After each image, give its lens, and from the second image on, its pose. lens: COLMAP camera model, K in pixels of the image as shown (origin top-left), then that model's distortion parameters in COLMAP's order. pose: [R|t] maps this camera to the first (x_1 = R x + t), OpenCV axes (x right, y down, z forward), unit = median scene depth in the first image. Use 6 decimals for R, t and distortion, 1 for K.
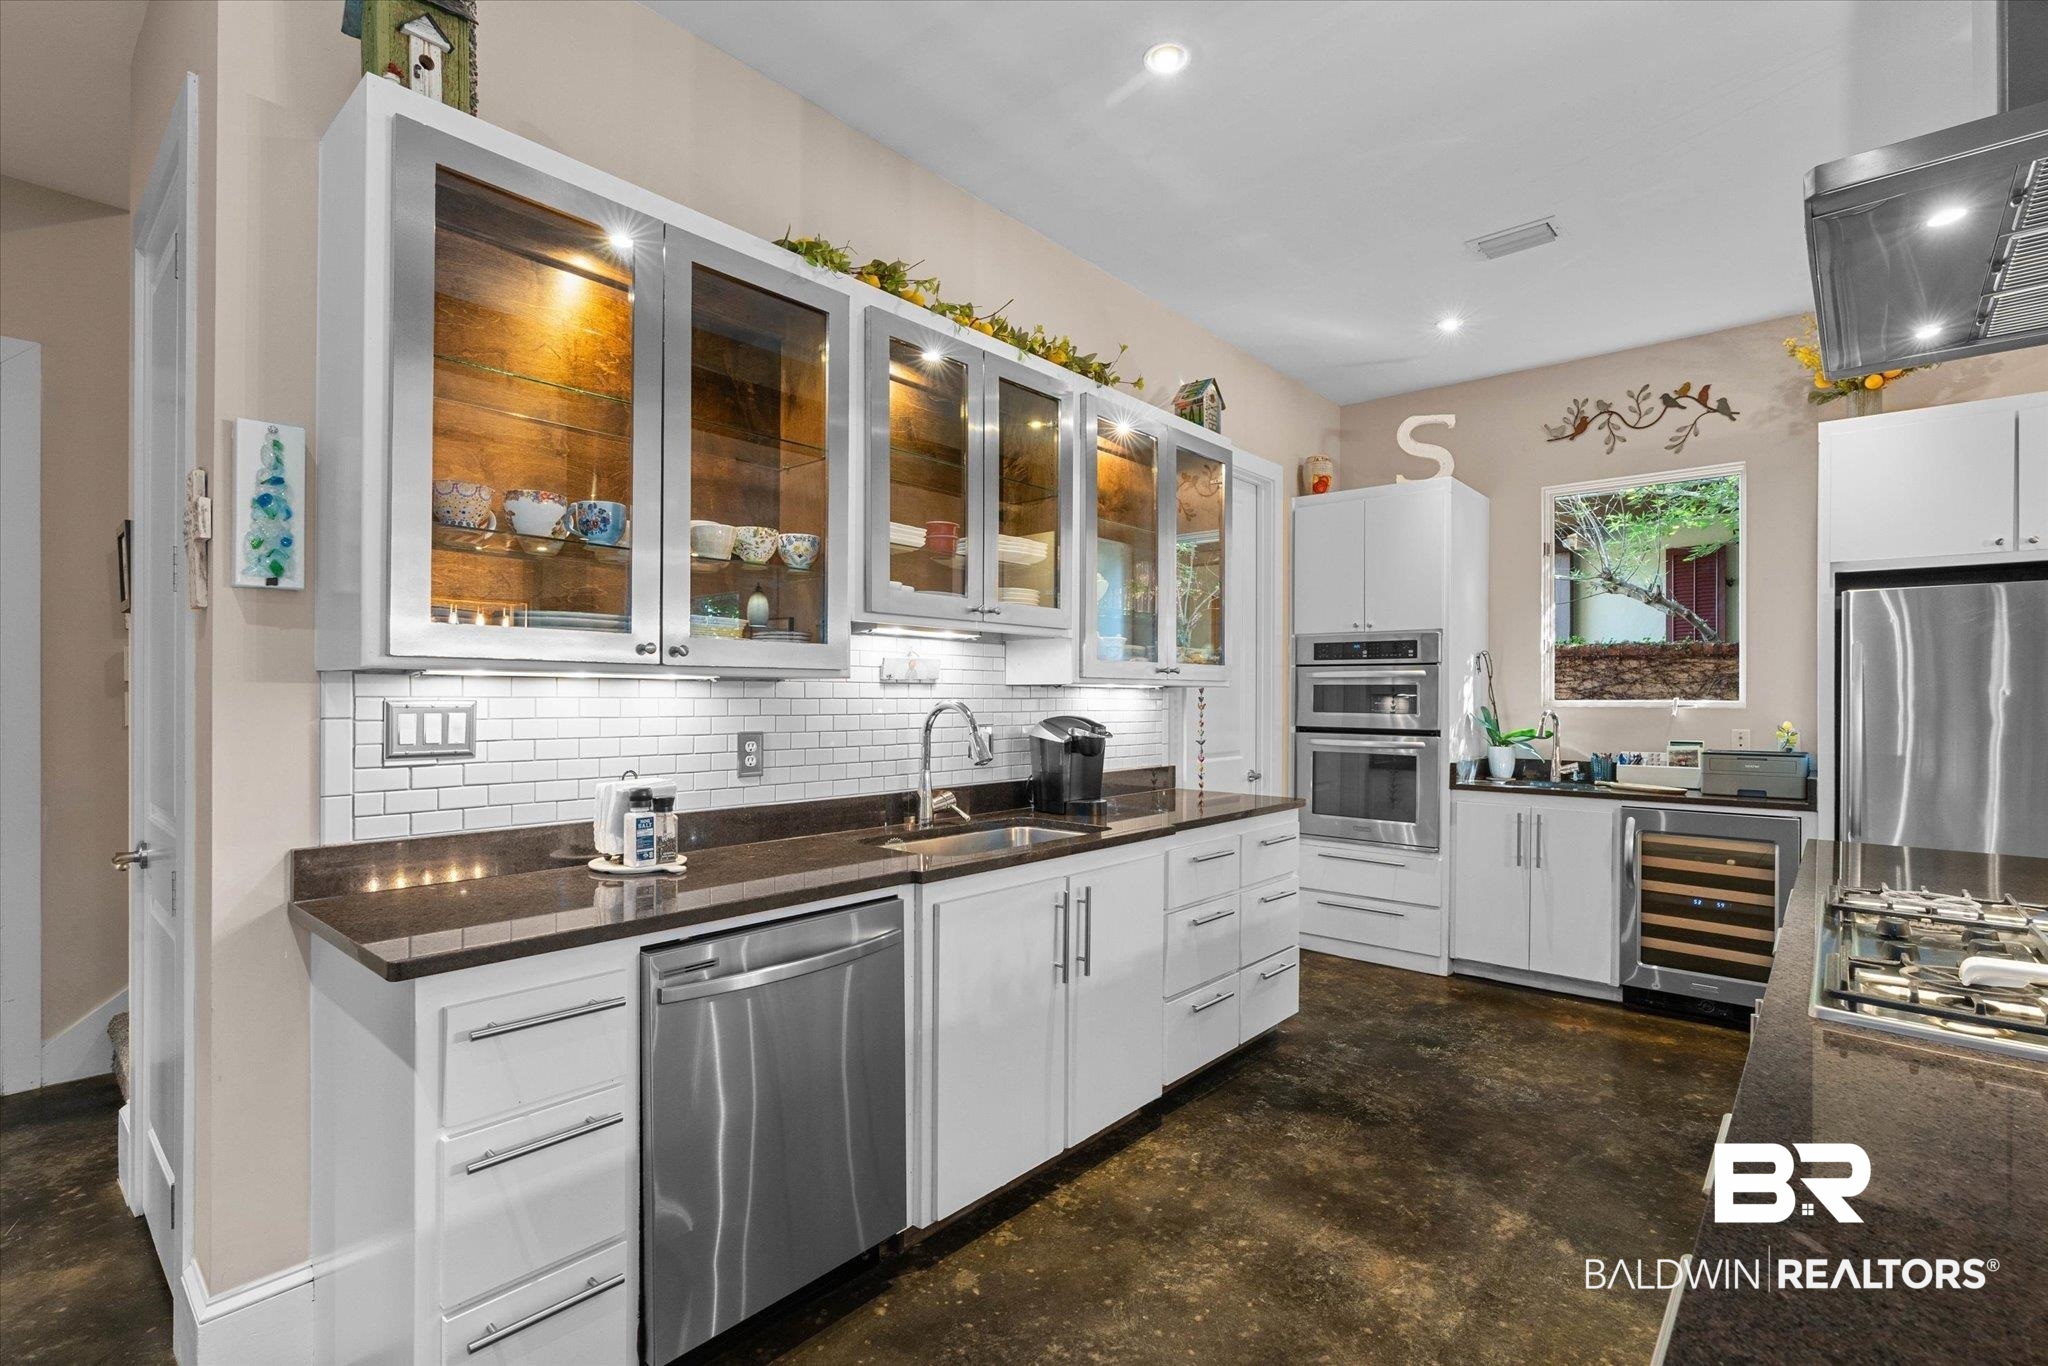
lens RADIAL K [[928.1, 0, 1006.7], [0, 928.1, 696.6], [0, 0, 1]] dist [-0.014223, 0.002351]
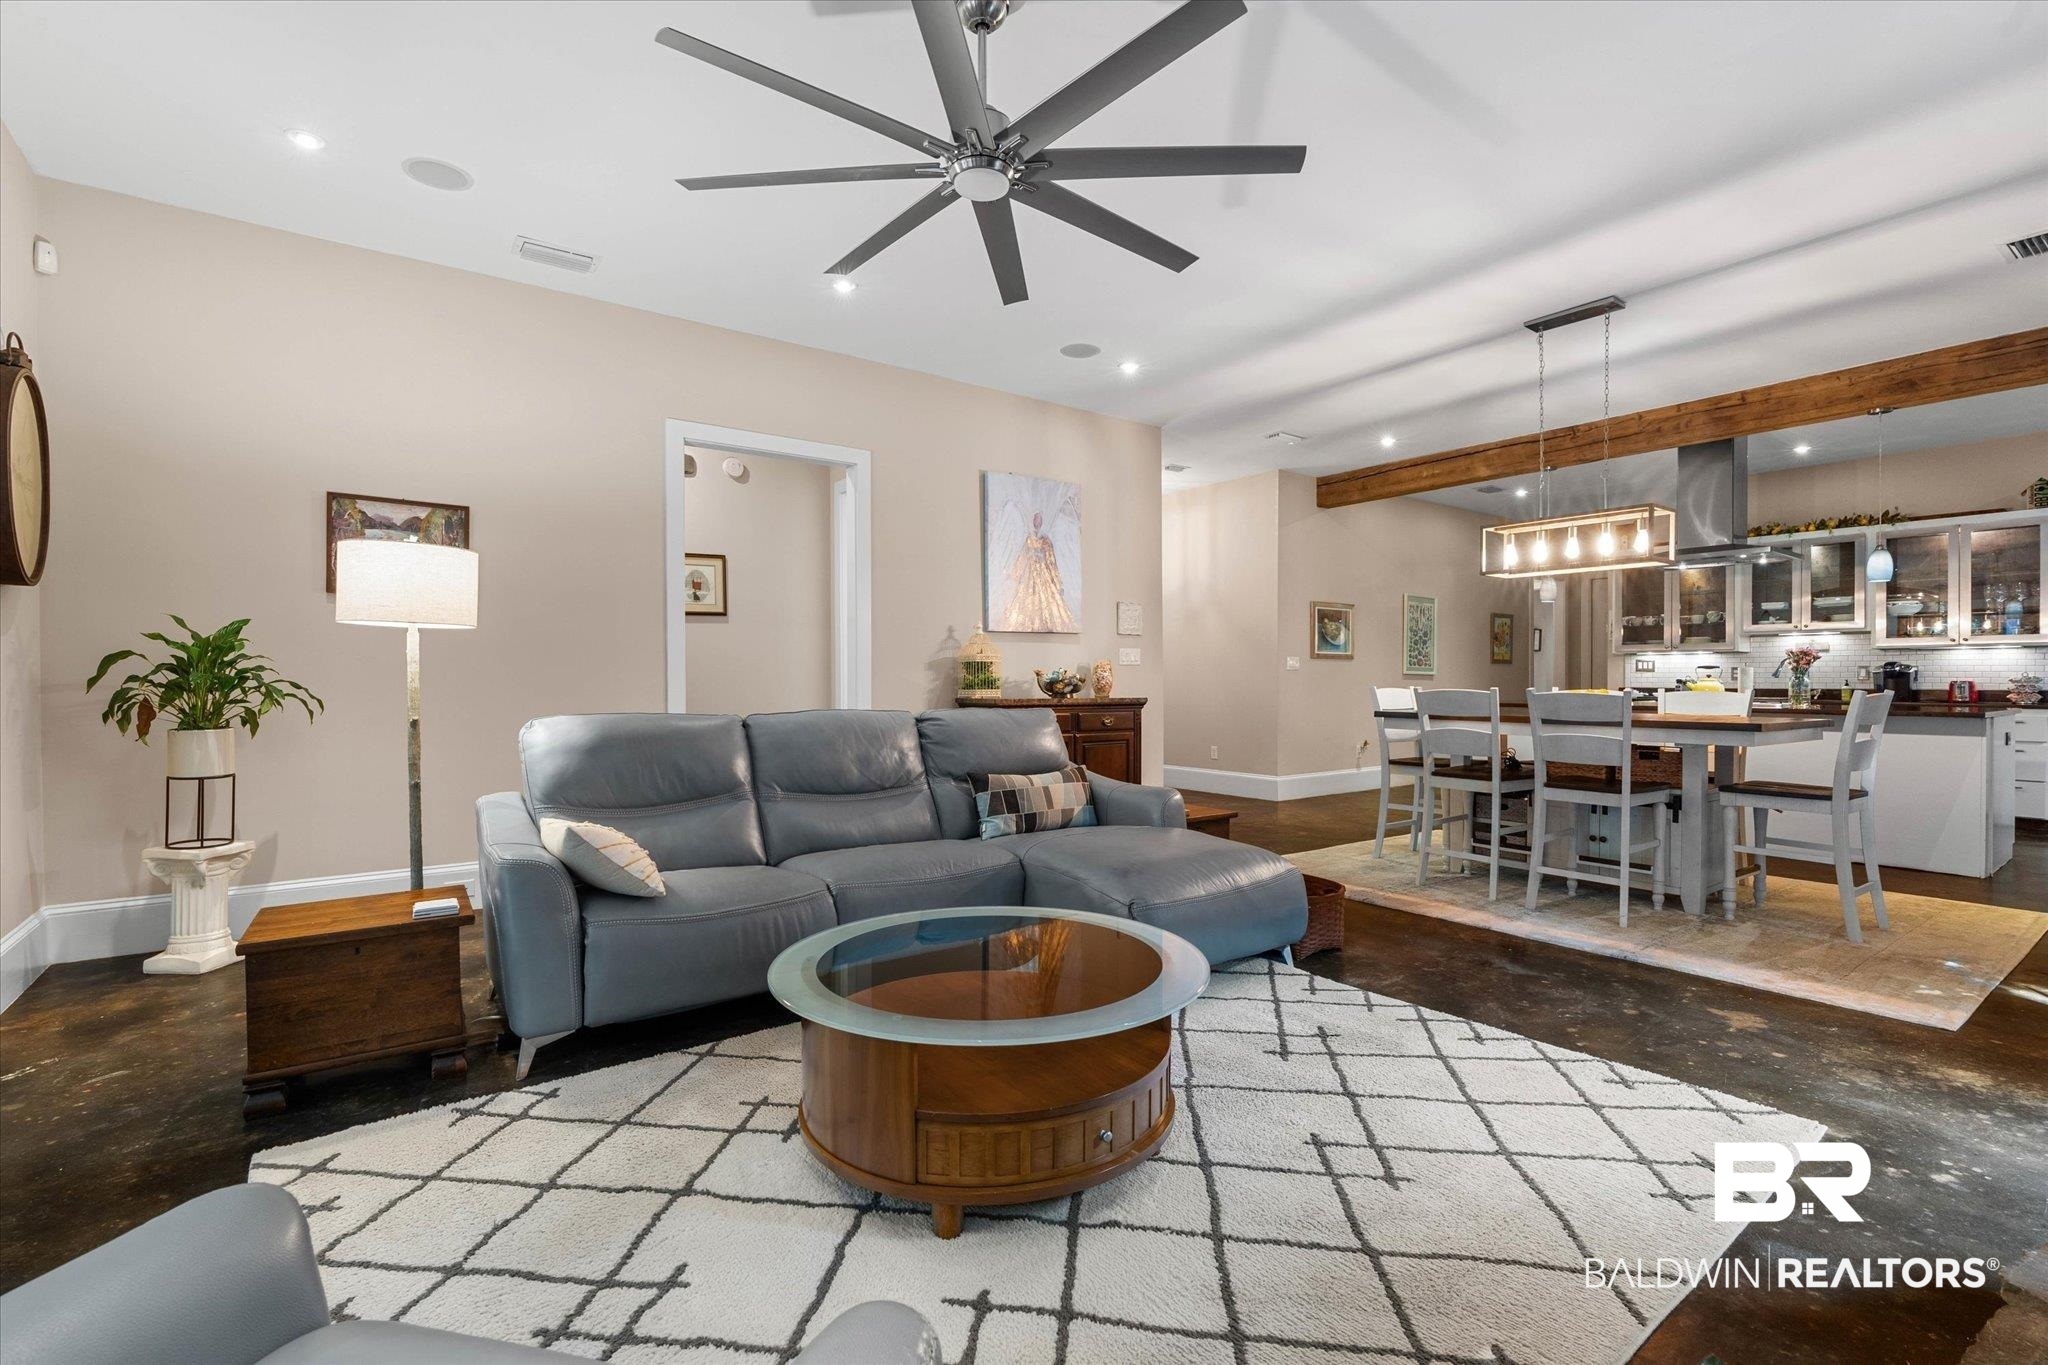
lens RADIAL K [[928.1, 0, 1027.7], [0, 928.1, 683.5], [0, 0, 1]] dist [-0.014223, 0.002351]
pose [[-0.206860, -0.002558, -0.978367, 2.067840], [-0.004770, 0.999987, -0.001606, 0.066224], [0.978359, 0.004334, -0.206869, -0.504614]]
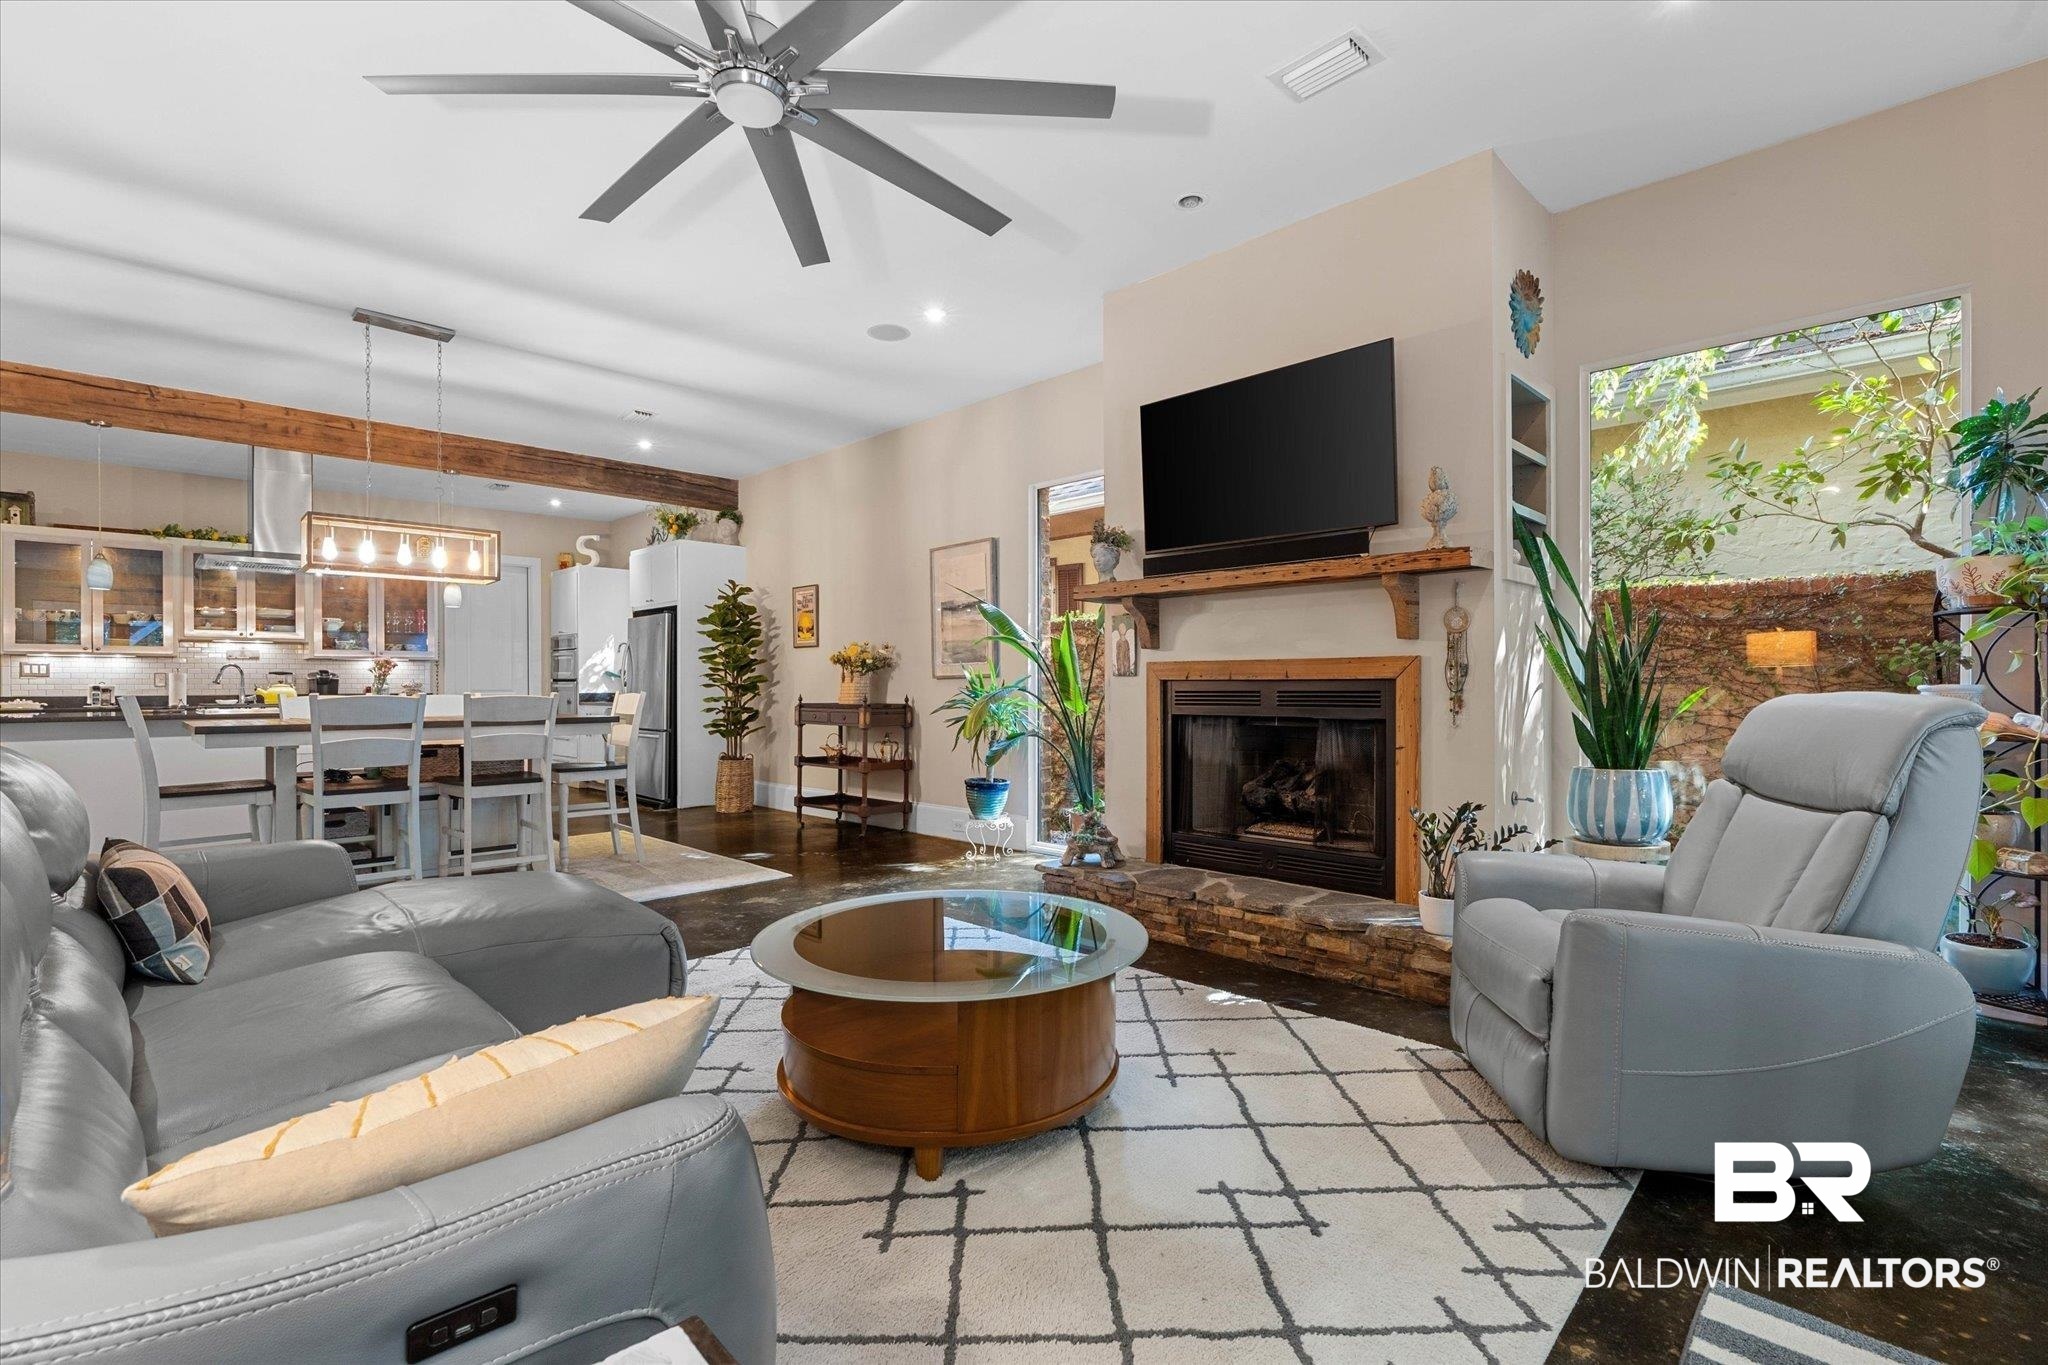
lens RADIAL K [[928.1, 0, 1026.2], [0, 928.1, 681.1], [0, 0, 1]] dist [-0.014223, 0.002351]
pose [[0.998612, -0.010642, -0.051576, 1.660670], [0.010317, 0.999925, -0.006567, 0.067493], [0.051642, 0.006026, 0.998647, -1.173455]]
